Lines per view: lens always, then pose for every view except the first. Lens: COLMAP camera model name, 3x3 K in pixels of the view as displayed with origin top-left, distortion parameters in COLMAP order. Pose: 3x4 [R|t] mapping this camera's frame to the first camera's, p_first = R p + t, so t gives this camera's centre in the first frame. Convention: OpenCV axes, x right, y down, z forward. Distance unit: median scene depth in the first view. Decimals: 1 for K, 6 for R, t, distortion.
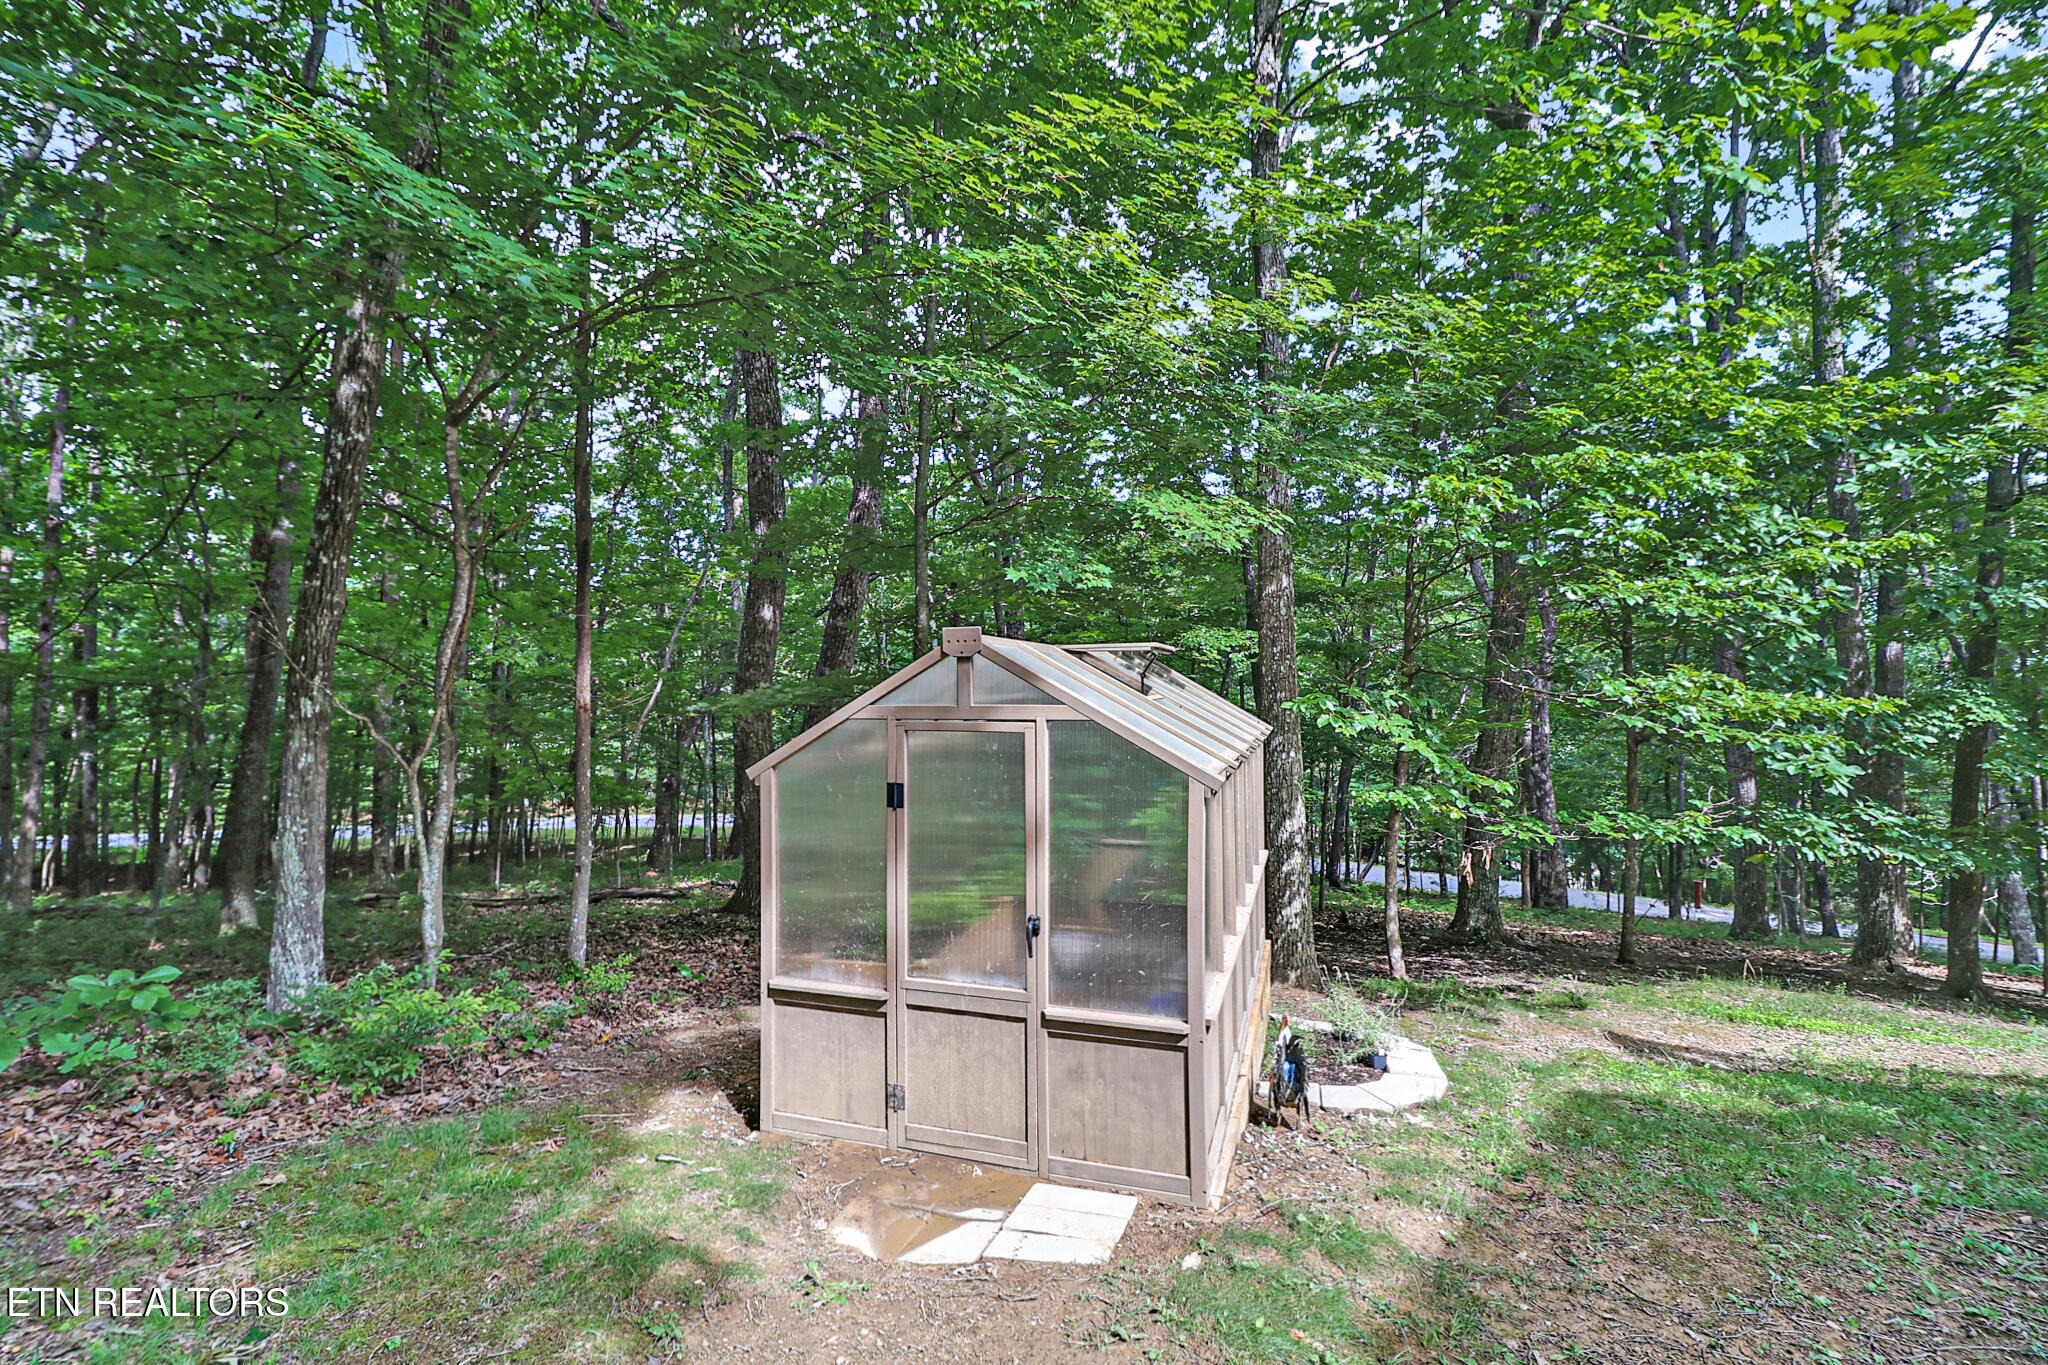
lens RADIAL K [[938.6, 0, 1010.7], [0, 938.6, 656.7], [0, 0, 1]] dist [0.001770, -0.012975]
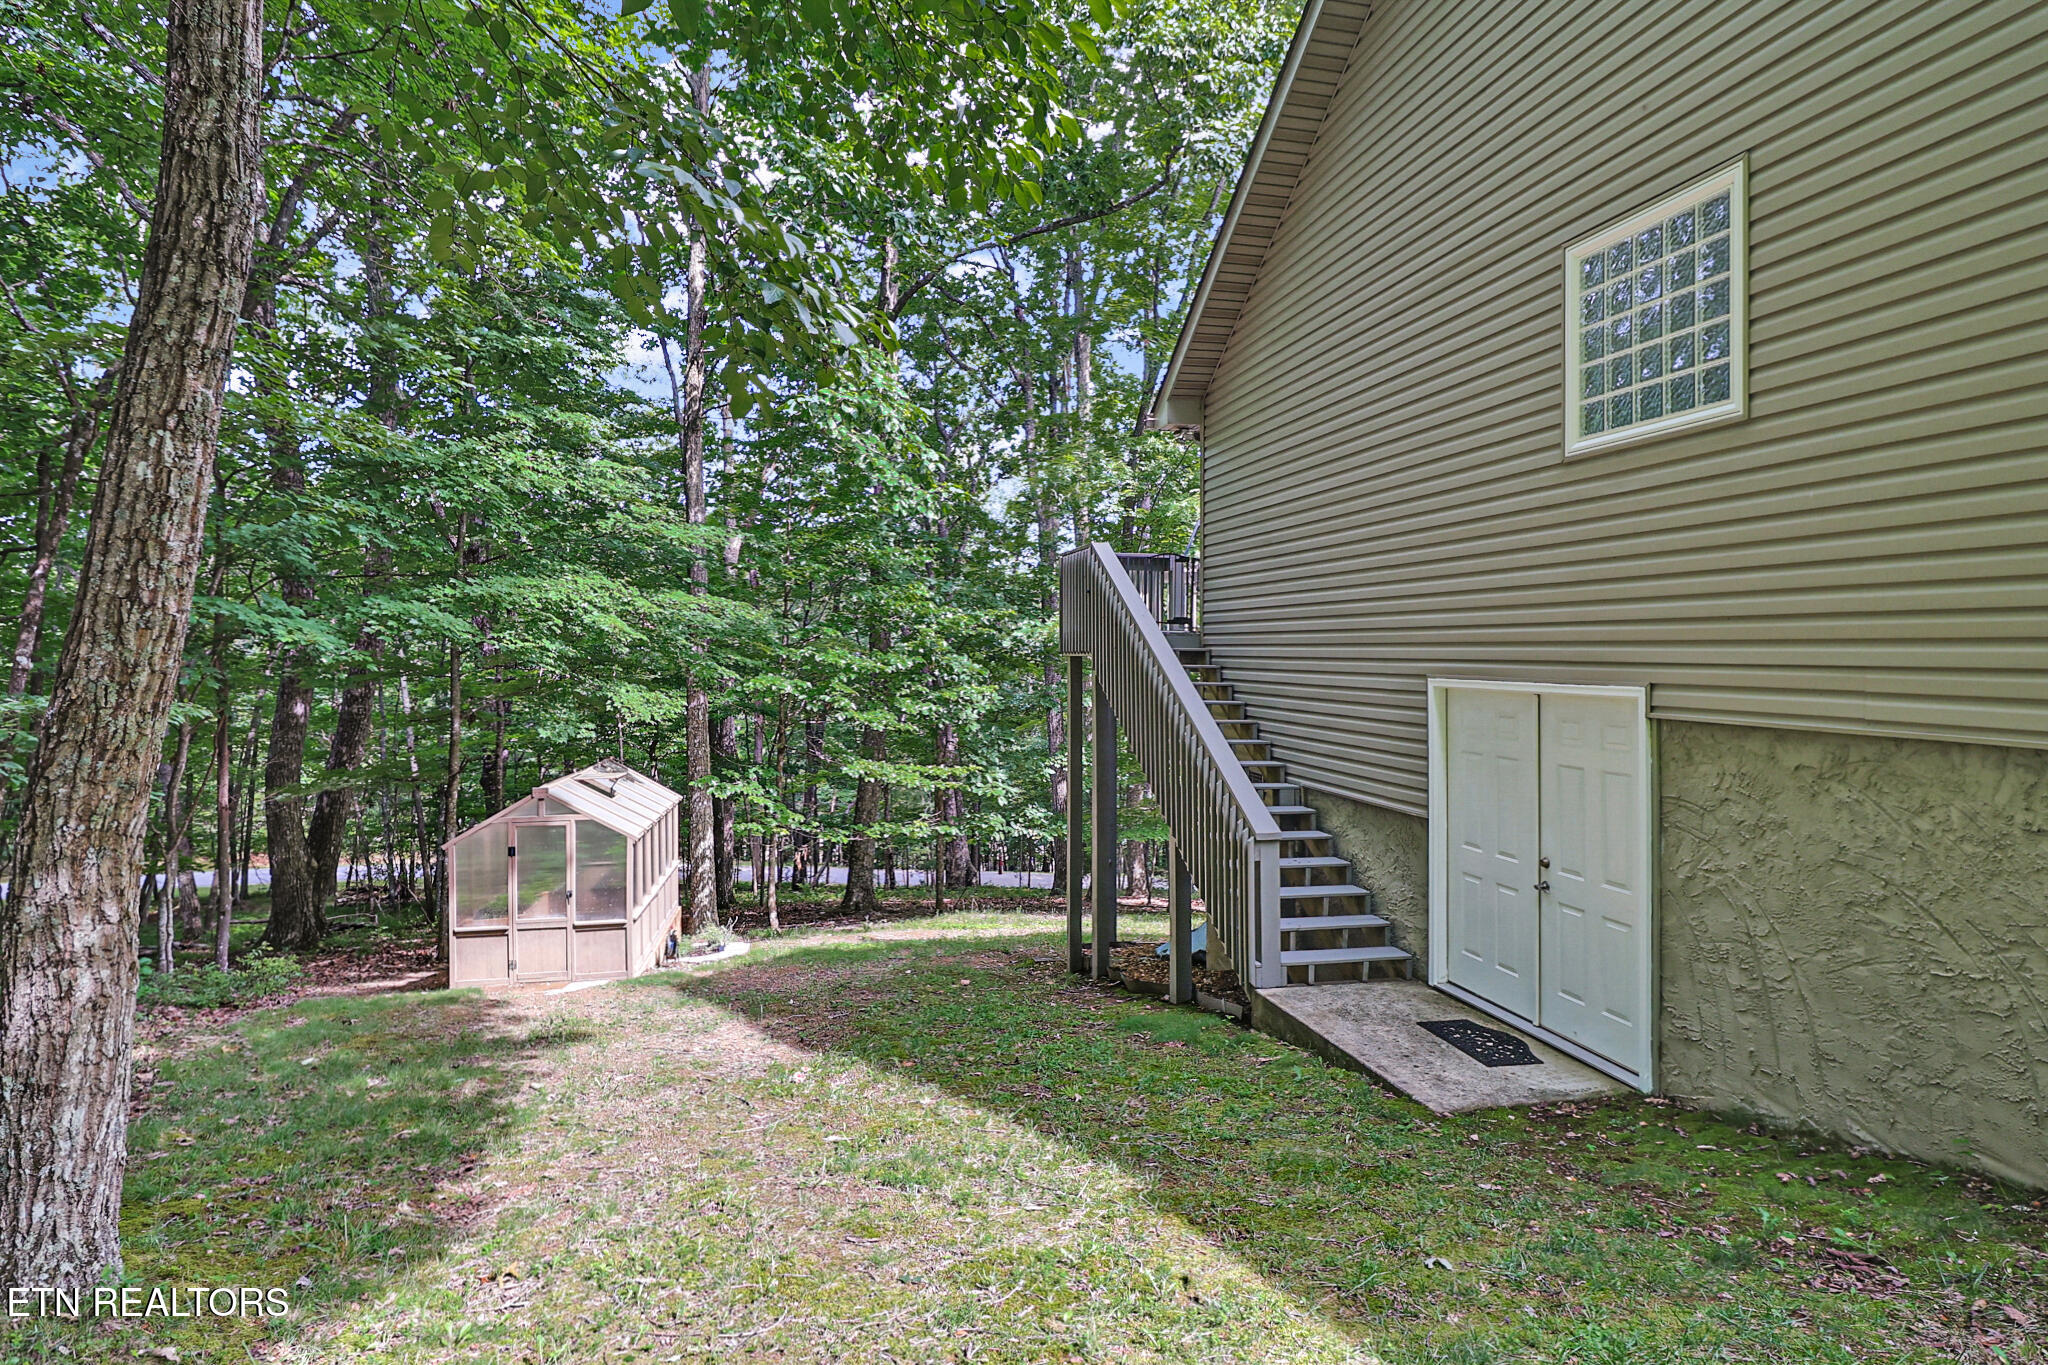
lens RADIAL K [[1099.5, 0, 1018.8], [0, 1099.5, 646.1], [0, 0, 1]] dist [-0.001283, -0.000845]
pose [[0.882515, 0.001251, 0.470283, -0.190553], [-0.004072, 0.999979, 0.004981, -0.270428], [-0.470267, -0.006311, 0.882502, -1.435528]]
